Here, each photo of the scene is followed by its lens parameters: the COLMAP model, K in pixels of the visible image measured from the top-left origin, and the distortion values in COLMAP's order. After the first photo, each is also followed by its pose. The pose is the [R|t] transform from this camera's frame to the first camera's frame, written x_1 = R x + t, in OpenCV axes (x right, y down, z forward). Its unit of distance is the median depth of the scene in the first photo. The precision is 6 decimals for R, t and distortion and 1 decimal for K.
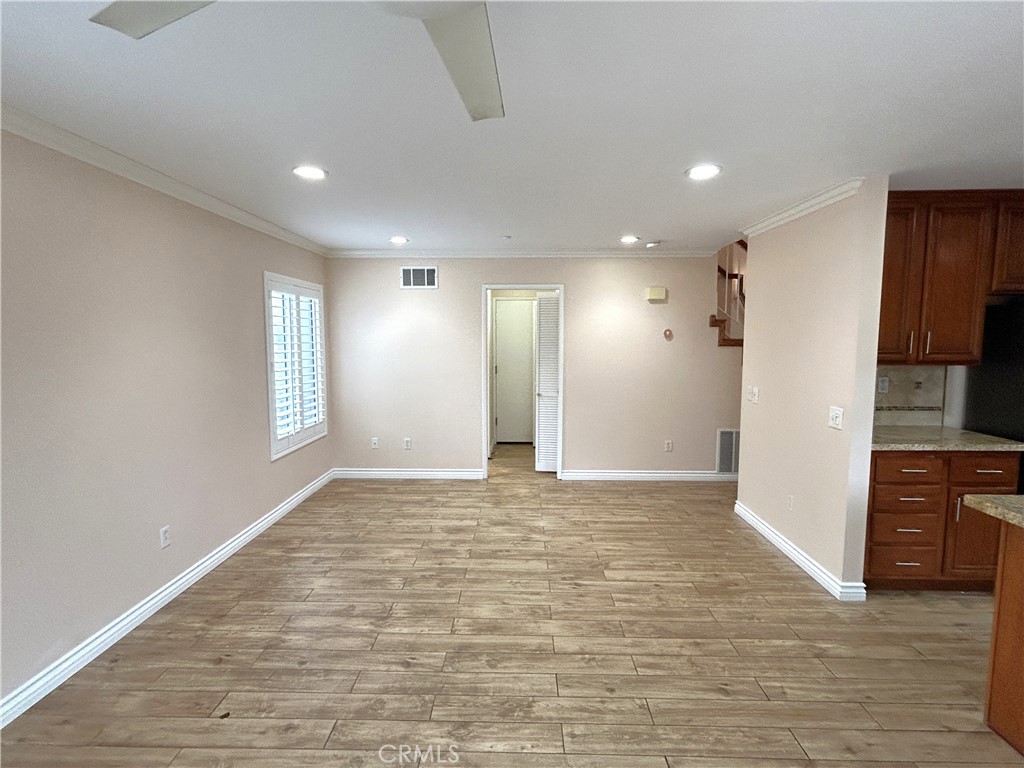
lens RADIAL K [[516.6, 0, 511.9], [0, 516.6, 382.3], [0, 0, 1]] dist [-0.001302, 0.002504]
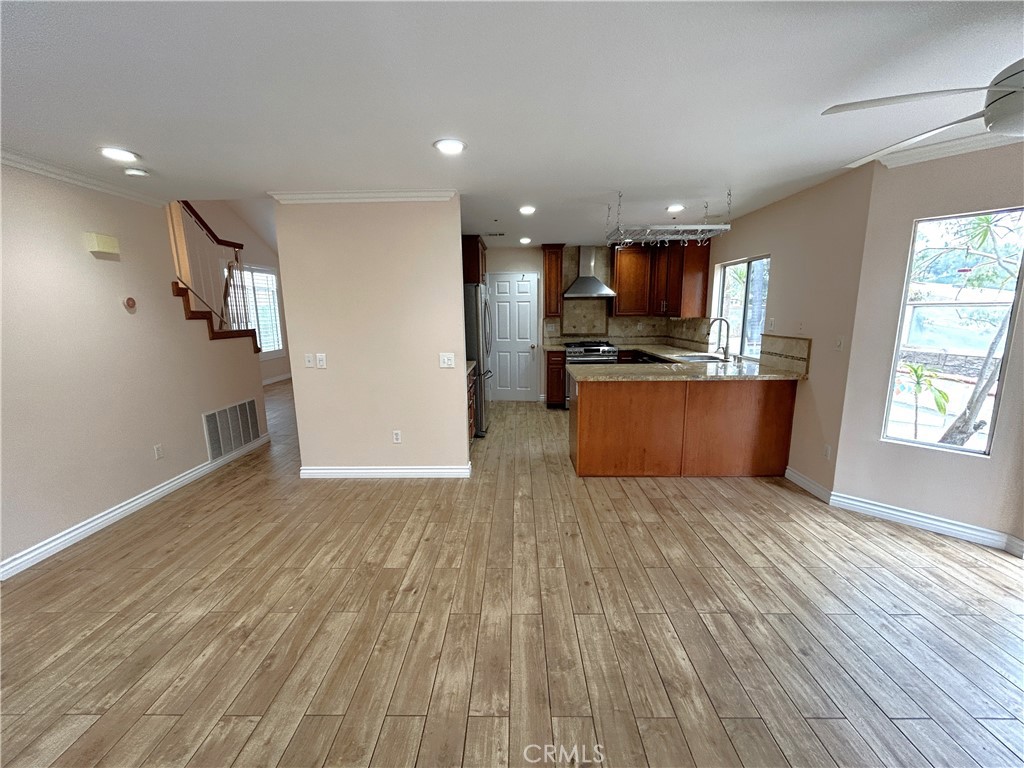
lens RADIAL K [[415.3, 0, 512.9], [0, 415.3, 382.2], [0, 0, 1]] dist [-0.001419, 0.002790]
pose [[-0.004600, -0.171036, 0.985254, -0.497375], [0.105544, 0.979678, 0.170560, -0.047528], [-0.994404, 0.104773, 0.013546, 0.779701]]
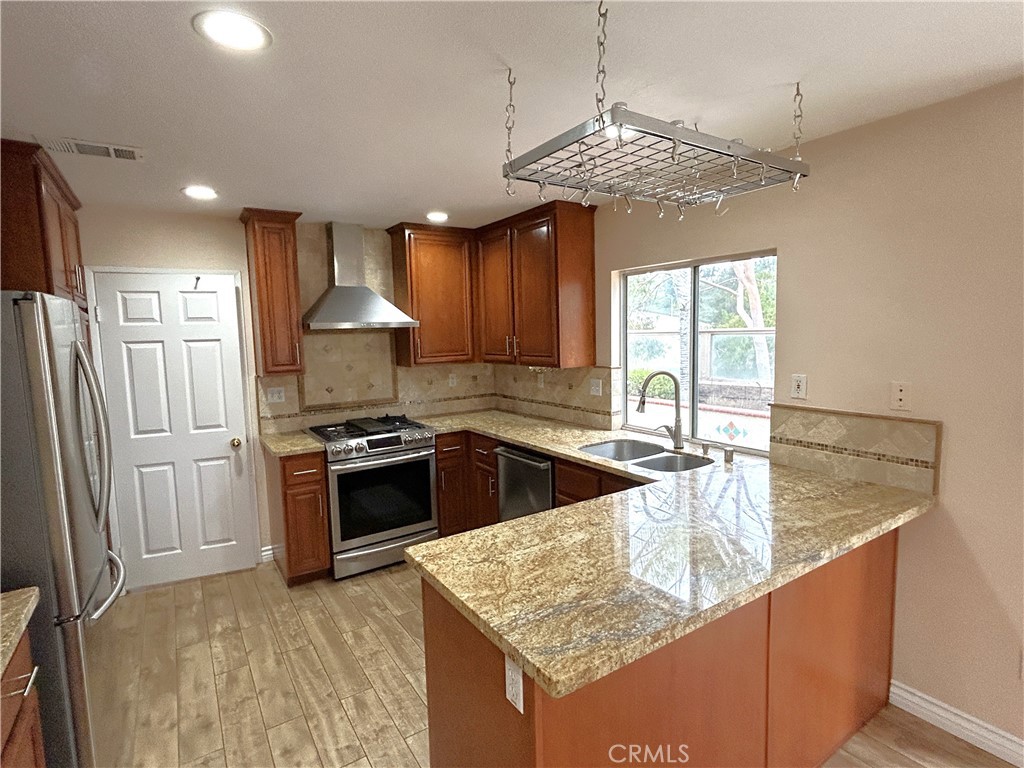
lens RADIAL K [[516.6, 0, 503.5], [0, 516.6, 381.5], [0, 0, 1]] dist [-0.001302, 0.002504]
pose [[-0.561032, -0.067574, 0.825031, 0.340508], [0.104462, 0.982915, 0.151541, -0.094270], [-0.821176, 0.171204, -0.544388, 0.798207]]
